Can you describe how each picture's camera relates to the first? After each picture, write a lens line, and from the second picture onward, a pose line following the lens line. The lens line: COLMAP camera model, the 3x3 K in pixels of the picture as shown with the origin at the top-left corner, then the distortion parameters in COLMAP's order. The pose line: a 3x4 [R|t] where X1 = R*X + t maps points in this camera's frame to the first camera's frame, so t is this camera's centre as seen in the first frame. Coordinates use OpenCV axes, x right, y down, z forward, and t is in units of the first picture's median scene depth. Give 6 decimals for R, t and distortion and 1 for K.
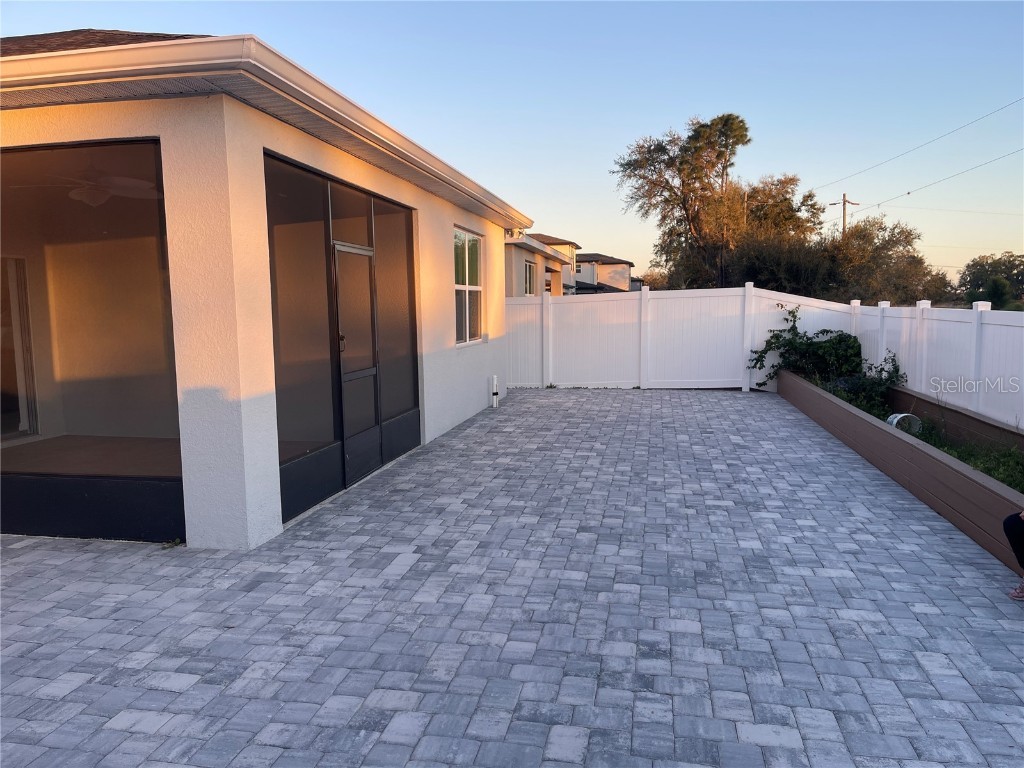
lens RADIAL K [[767.5, 0, 517.6], [0, 767.5, 396.2], [0, 0, 1]] dist [0.074979, -0.096942]
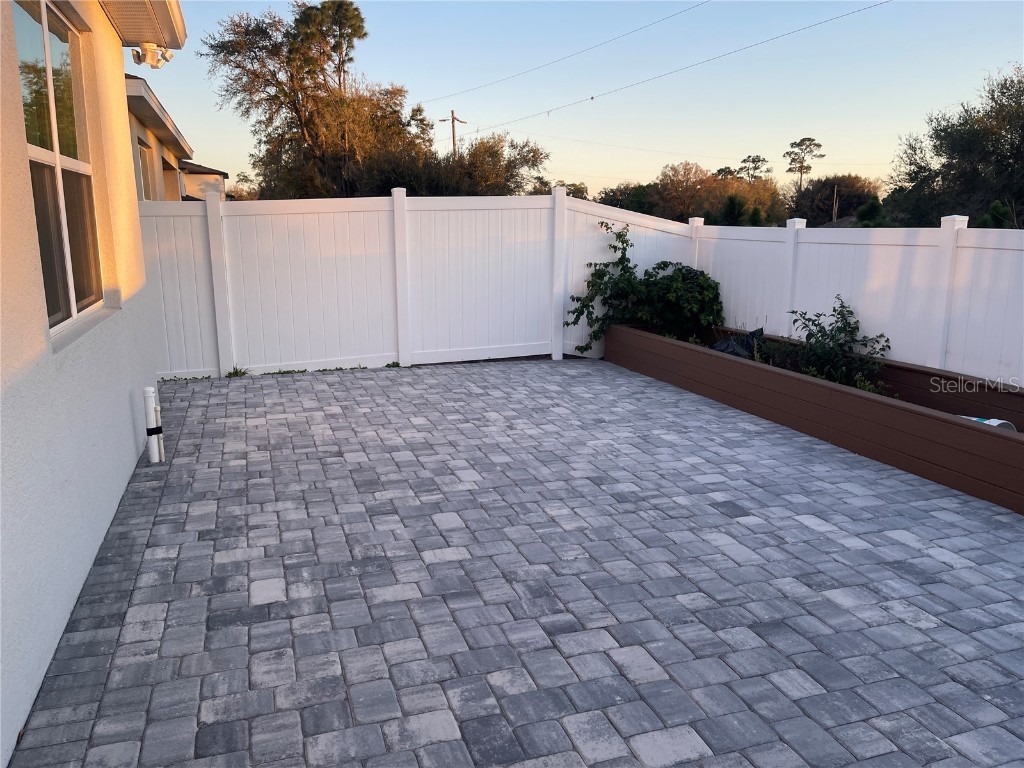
lens RADIAL K [[767.5, 0, 507.3], [0, 767.5, 389.5], [0, 0, 1]] dist [0.074979, -0.096942]
pose [[0.876449, -0.093140, 0.472400, -0.013840], [0.049444, 0.993335, 0.104115, -0.014379], [-0.478949, -0.067895, 0.875213, 0.129421]]
